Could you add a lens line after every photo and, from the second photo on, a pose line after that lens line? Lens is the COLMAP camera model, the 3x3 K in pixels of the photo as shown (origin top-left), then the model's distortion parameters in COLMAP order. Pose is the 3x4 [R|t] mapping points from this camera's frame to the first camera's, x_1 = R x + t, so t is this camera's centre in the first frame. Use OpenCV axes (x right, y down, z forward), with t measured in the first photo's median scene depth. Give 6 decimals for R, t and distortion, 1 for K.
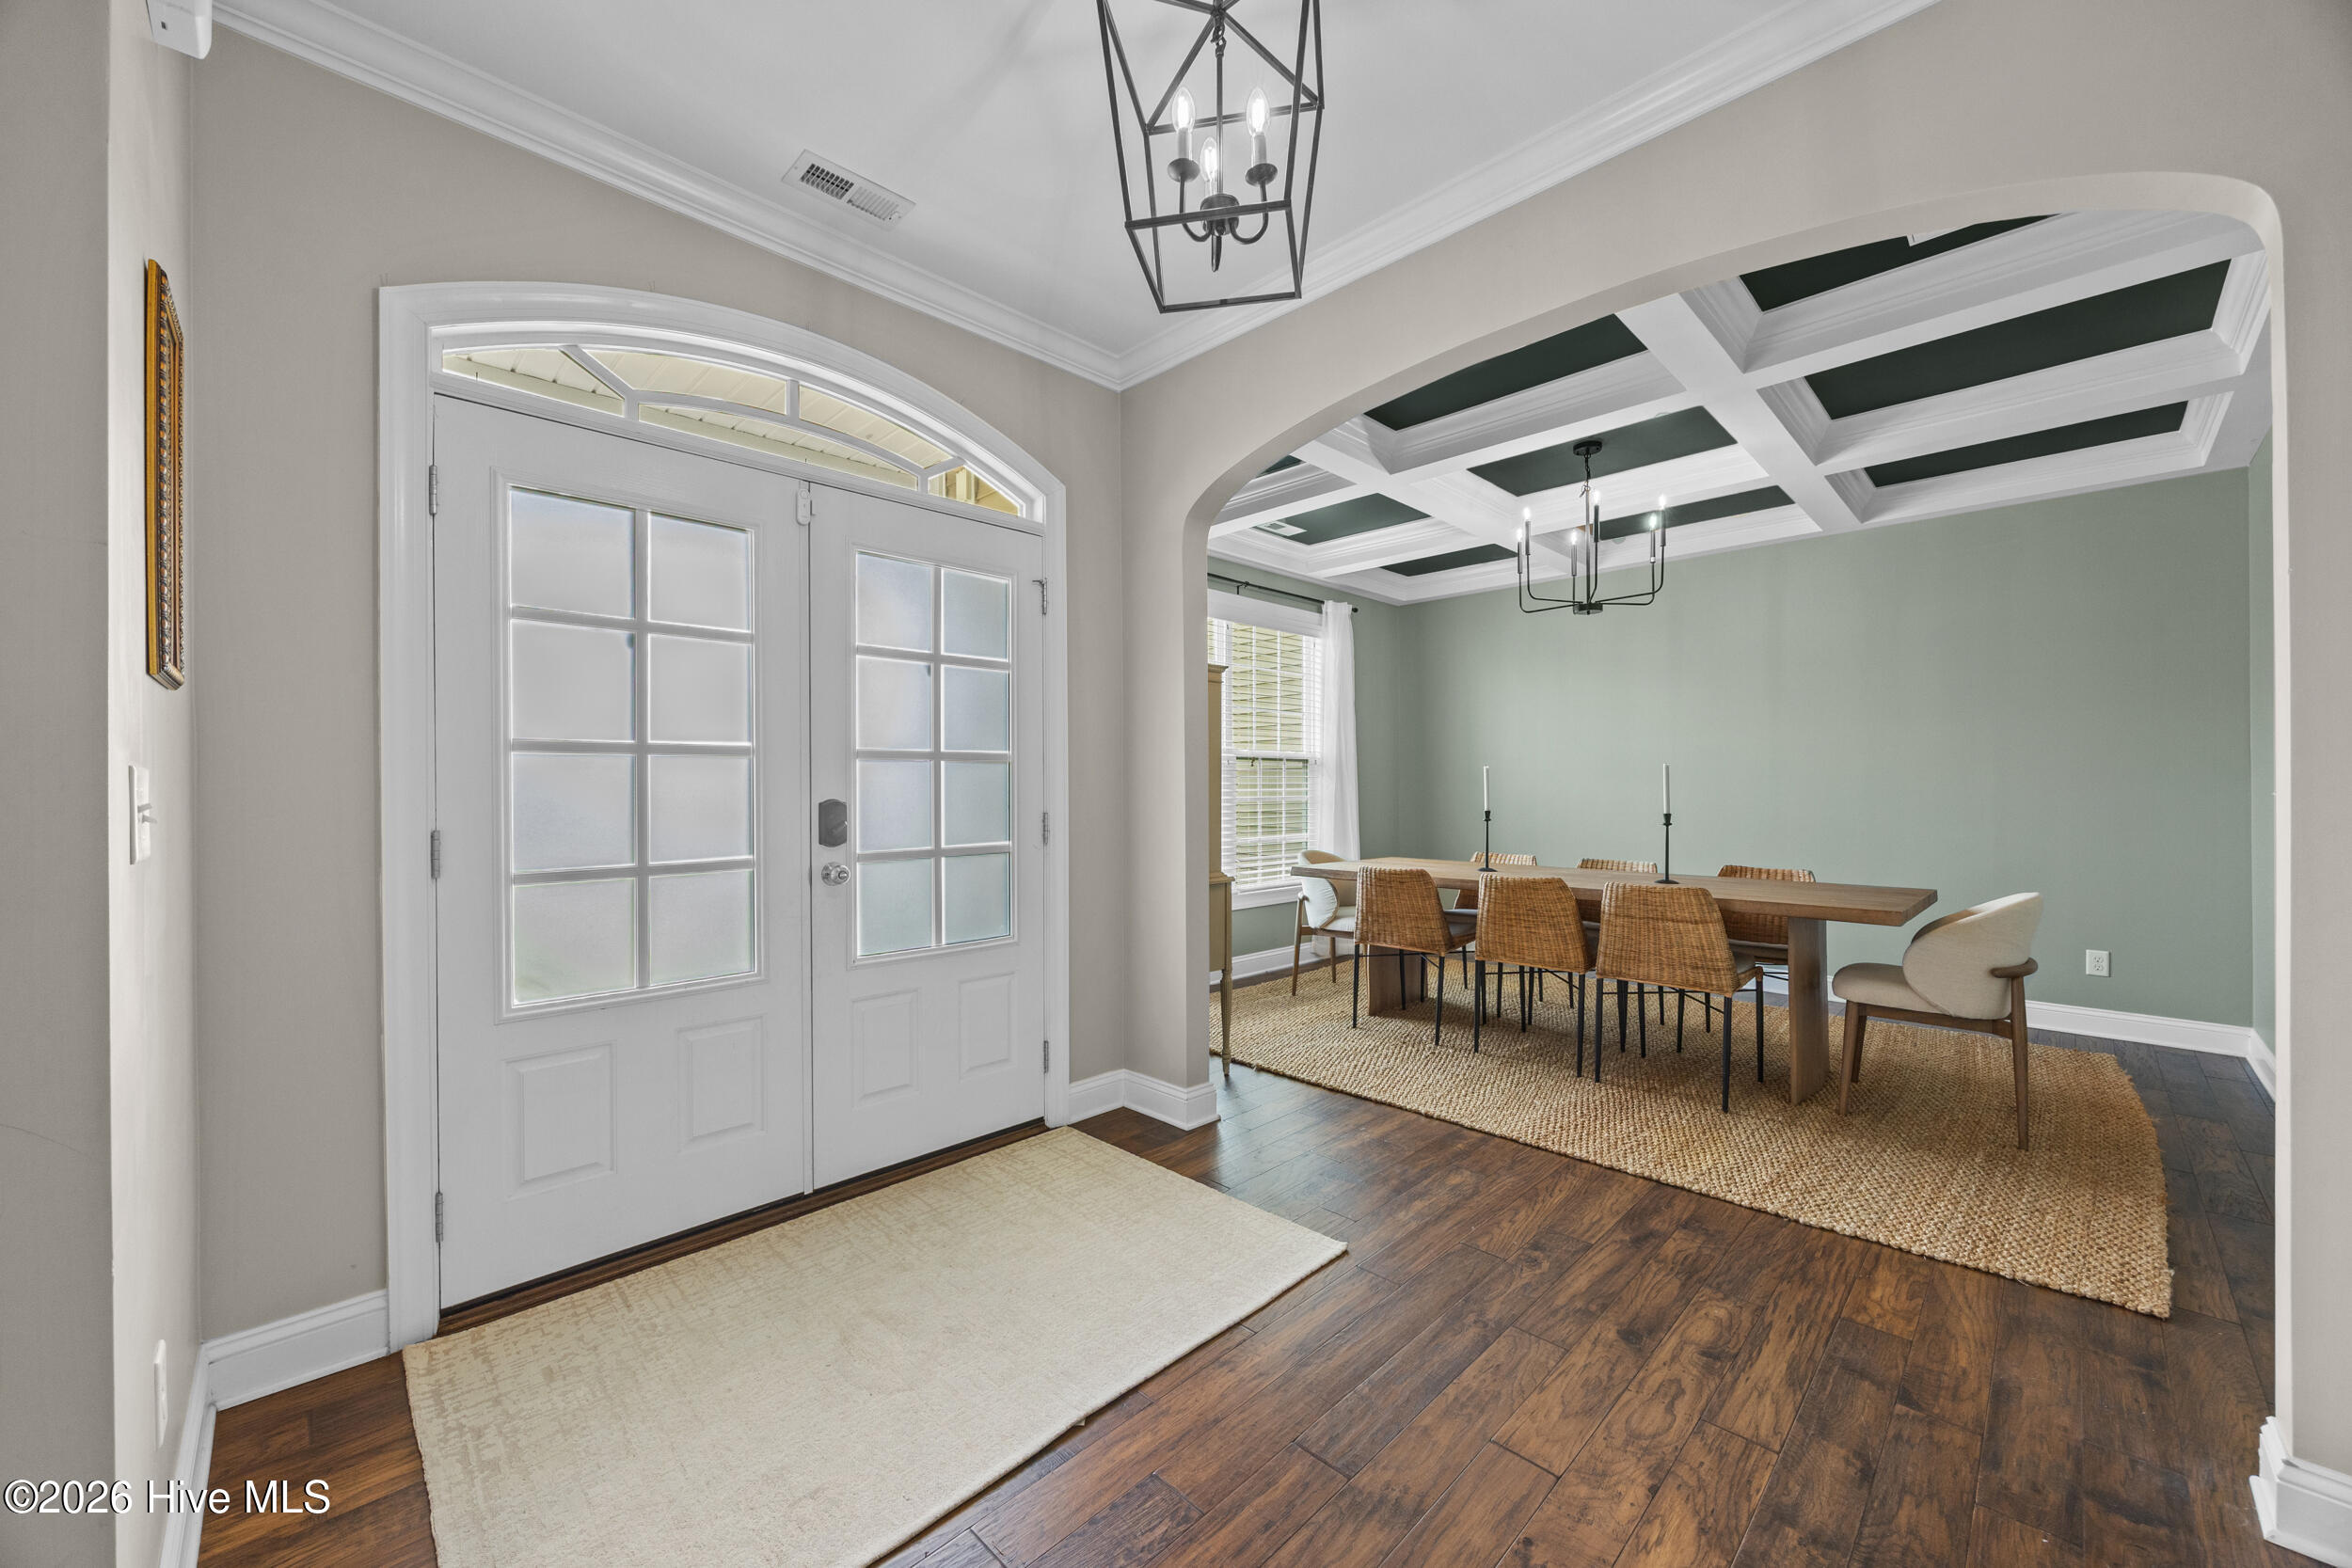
lens RADIAL K [[895.2, 0, 1168.3], [0, 895.2, 786.5], [0, 0, 1]] dist [-0.002095, 0.000345]
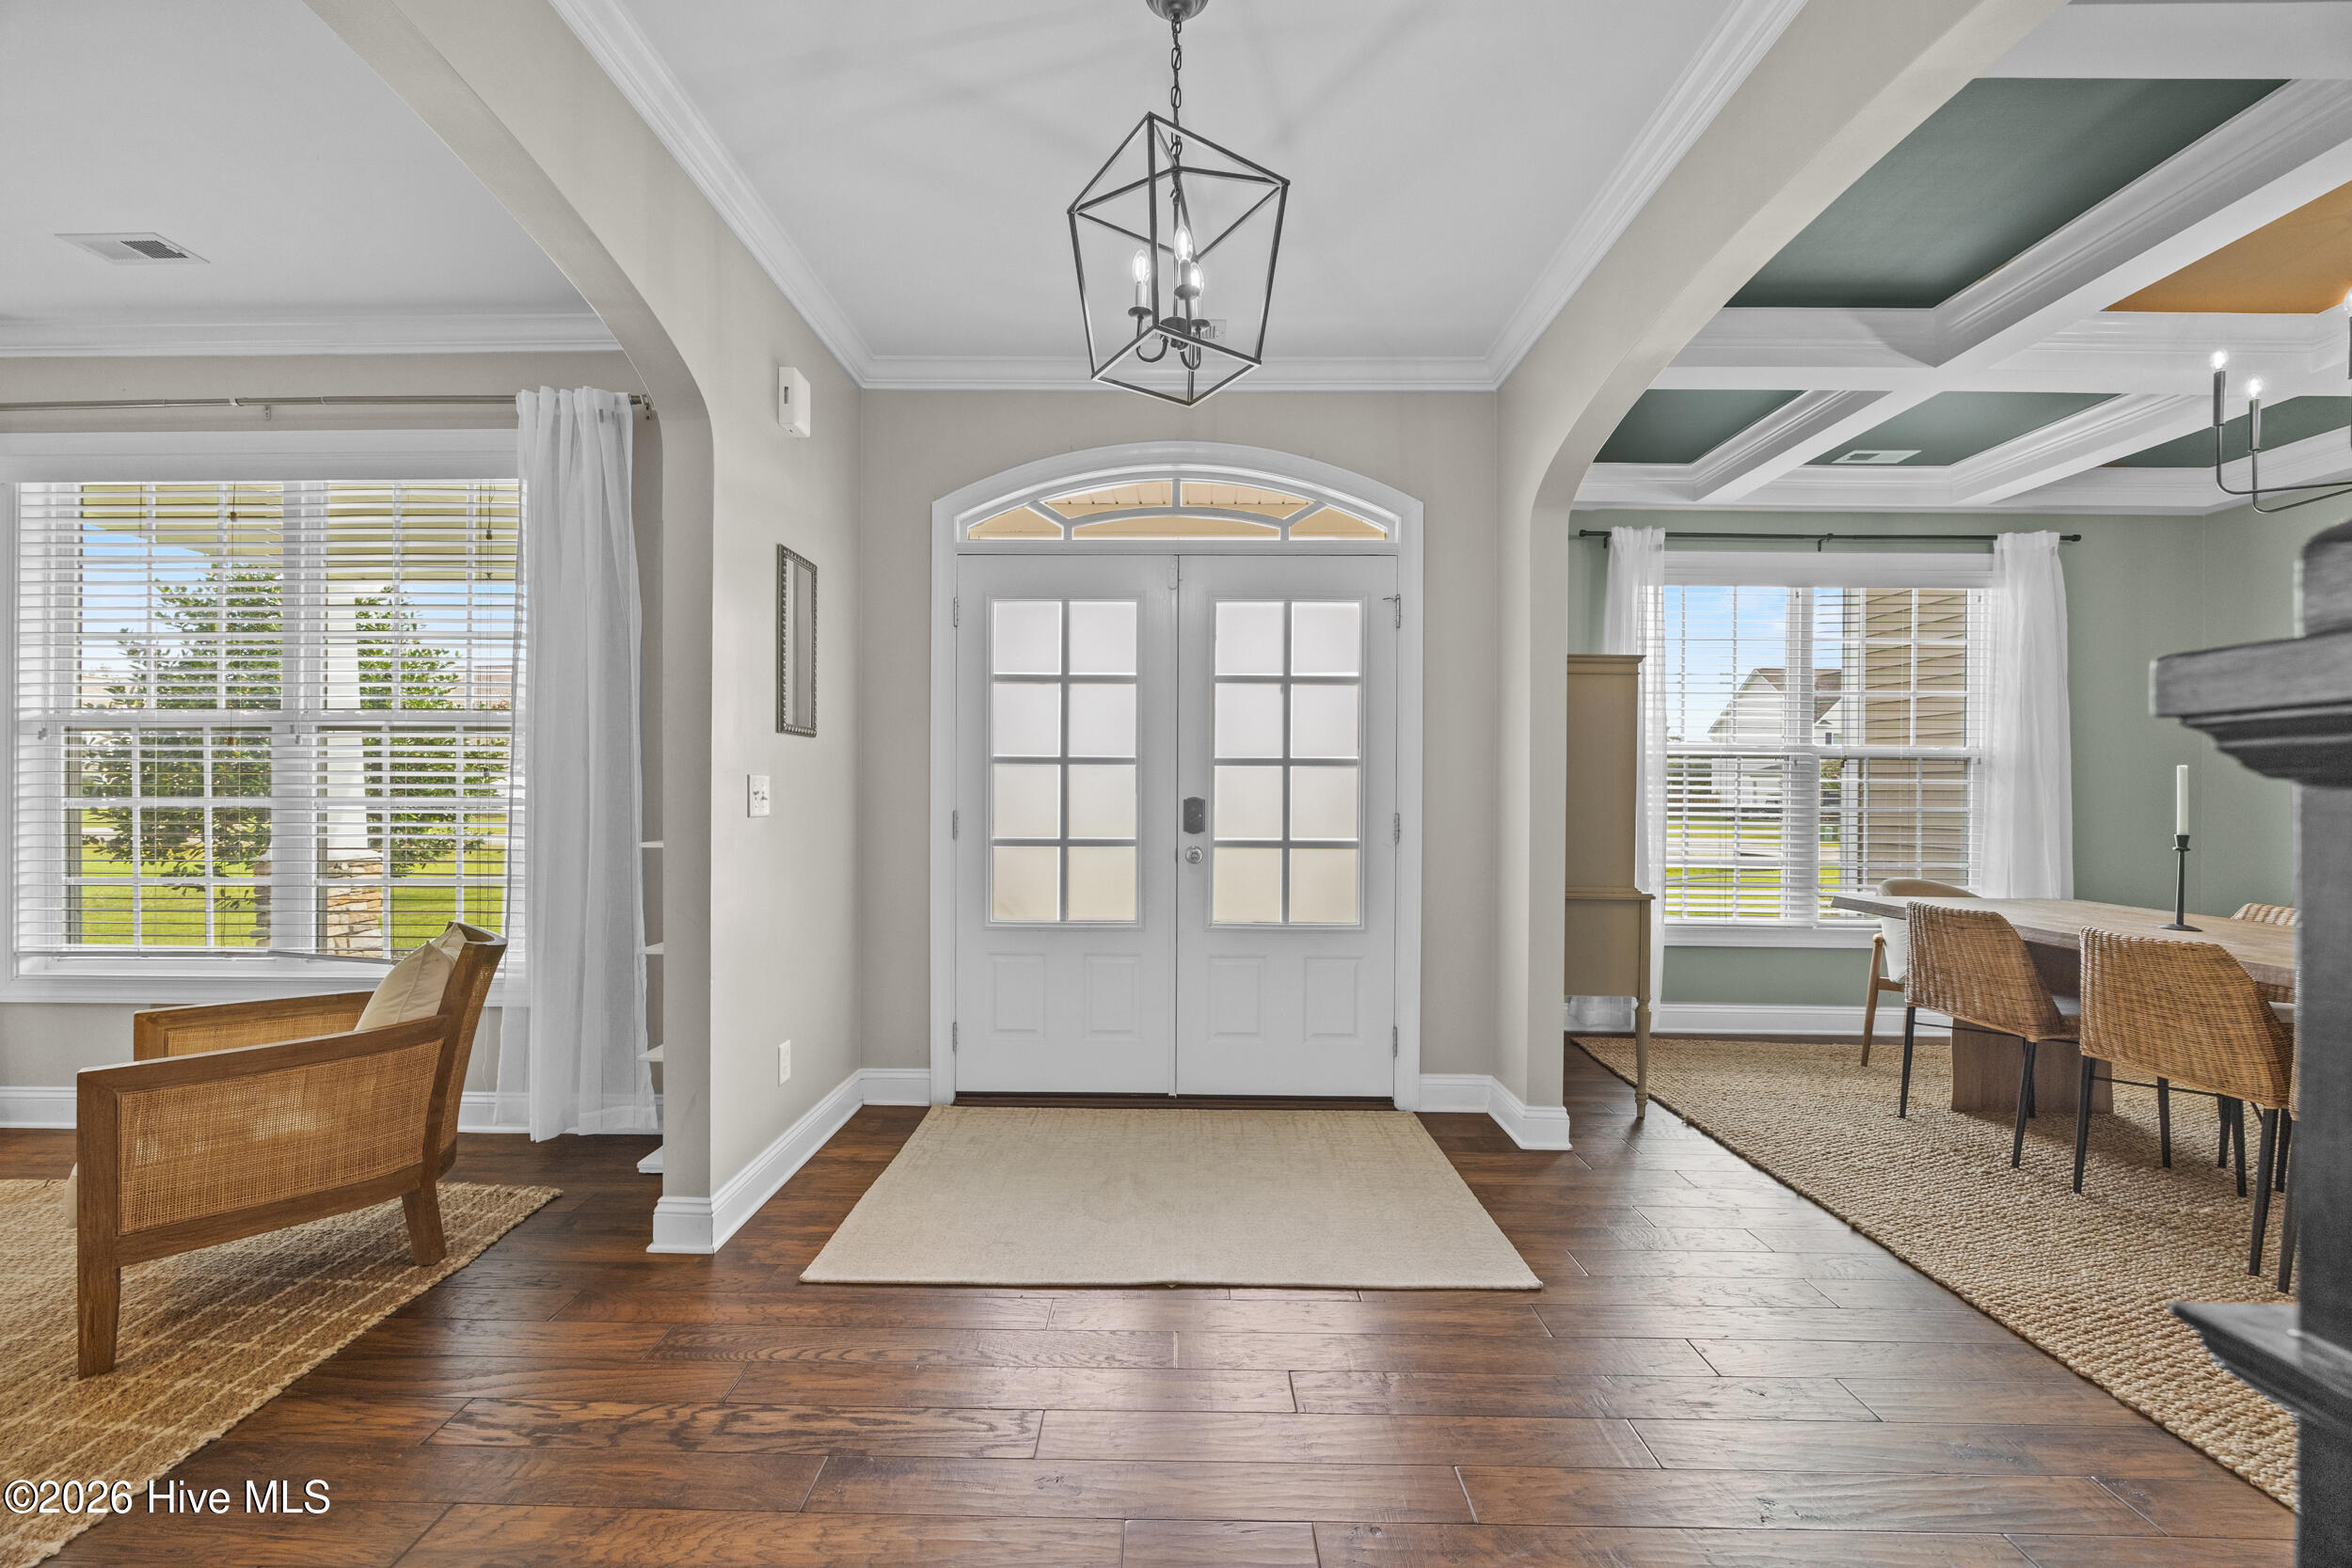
lens RADIAL K [[895.2, 0, 1157.1], [0, 895.2, 791.2], [0, 0, 1]] dist [-0.002095, 0.000345]
pose [[0.700722, 0.010134, -0.713362, 0.447870], [-0.010111, 0.999940, 0.004273, 0.000432], [0.713363, 0.004219, 0.700782, 0.049409]]
